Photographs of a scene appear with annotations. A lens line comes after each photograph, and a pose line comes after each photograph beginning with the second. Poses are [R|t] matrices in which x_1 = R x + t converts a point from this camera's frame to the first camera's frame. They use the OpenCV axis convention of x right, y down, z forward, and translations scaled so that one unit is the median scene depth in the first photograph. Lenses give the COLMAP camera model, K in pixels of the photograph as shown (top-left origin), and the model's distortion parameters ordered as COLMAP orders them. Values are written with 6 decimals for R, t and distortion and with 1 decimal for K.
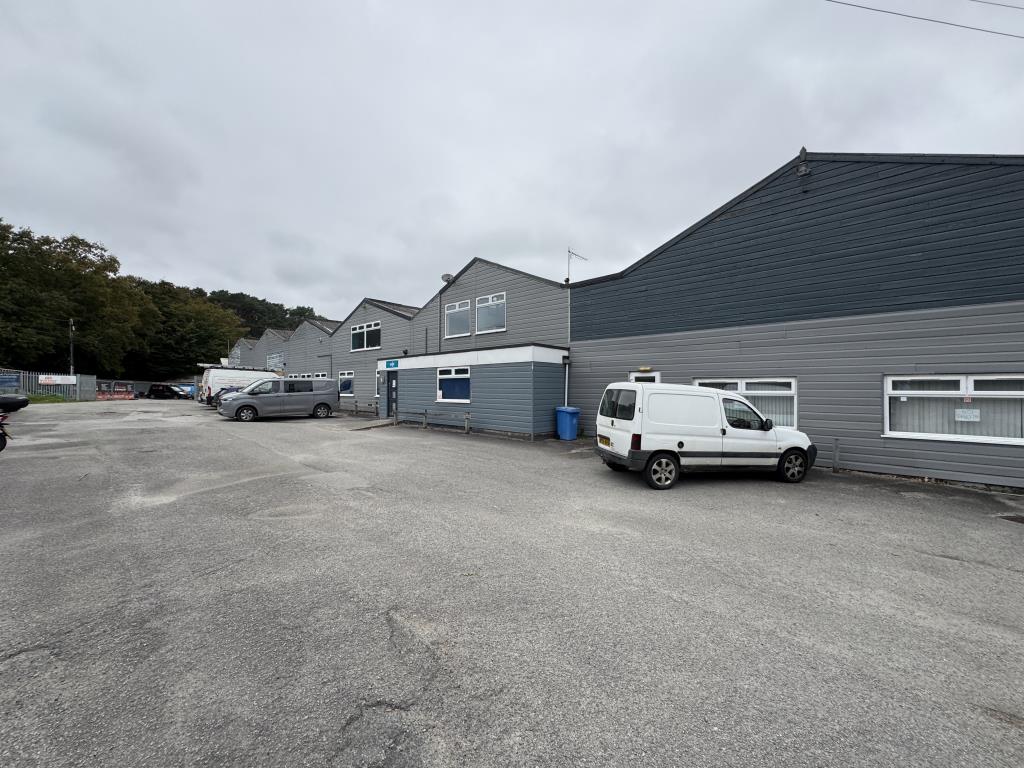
lens RADIAL K [[408.0, 0, 512.0], [0, 408.0, 384.0], [0, 0, 1]] dist [-0.002038, 0.000199]
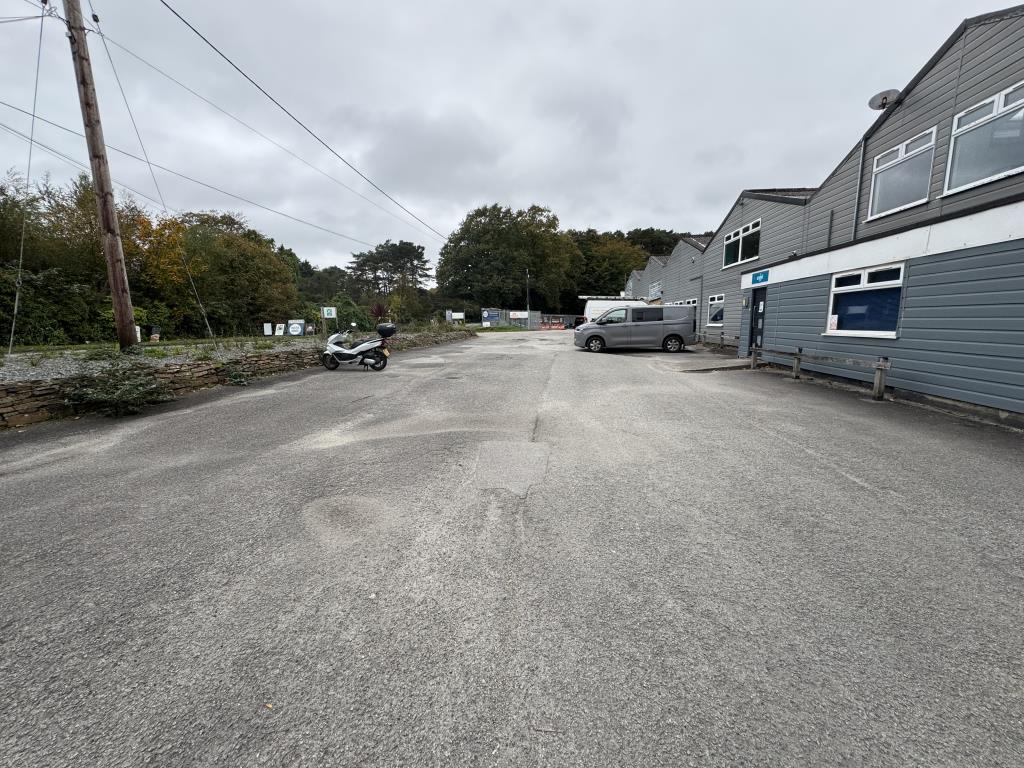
lens RADIAL K [[408.0, 0, 512.0], [0, 408.0, 384.0], [0, 0, 1]] dist [-0.002038, 0.000199]
pose [[0.596277, 0.111904, -0.794941, 0.015391], [0.021857, 0.987607, 0.155421, 0.011604], [0.802481, -0.110049, 0.586441, 0.265489]]
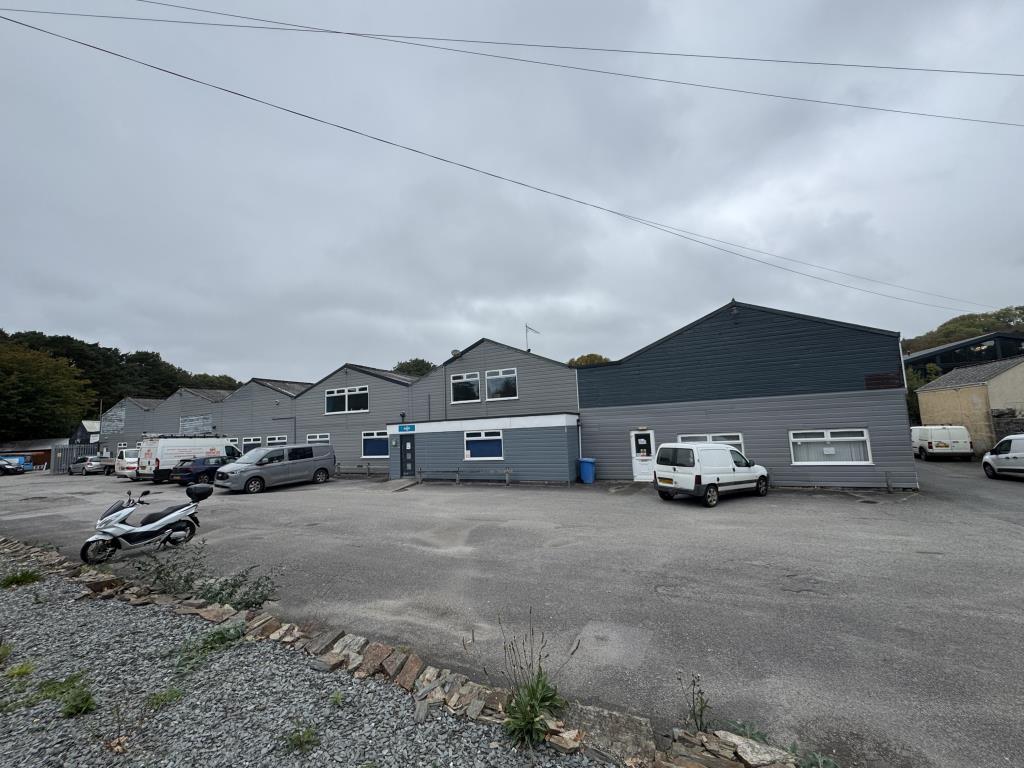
lens RADIAL K [[408.0, 0, 512.0], [0, 408.0, 384.0], [0, 0, 1]] dist [-0.002038, 0.000199]
pose [[0.949978, -0.011020, 0.312123, -0.374070], [0.043922, 0.994159, -0.098581, -0.047270], [-0.309214, 0.107358, 0.944913, -0.157589]]
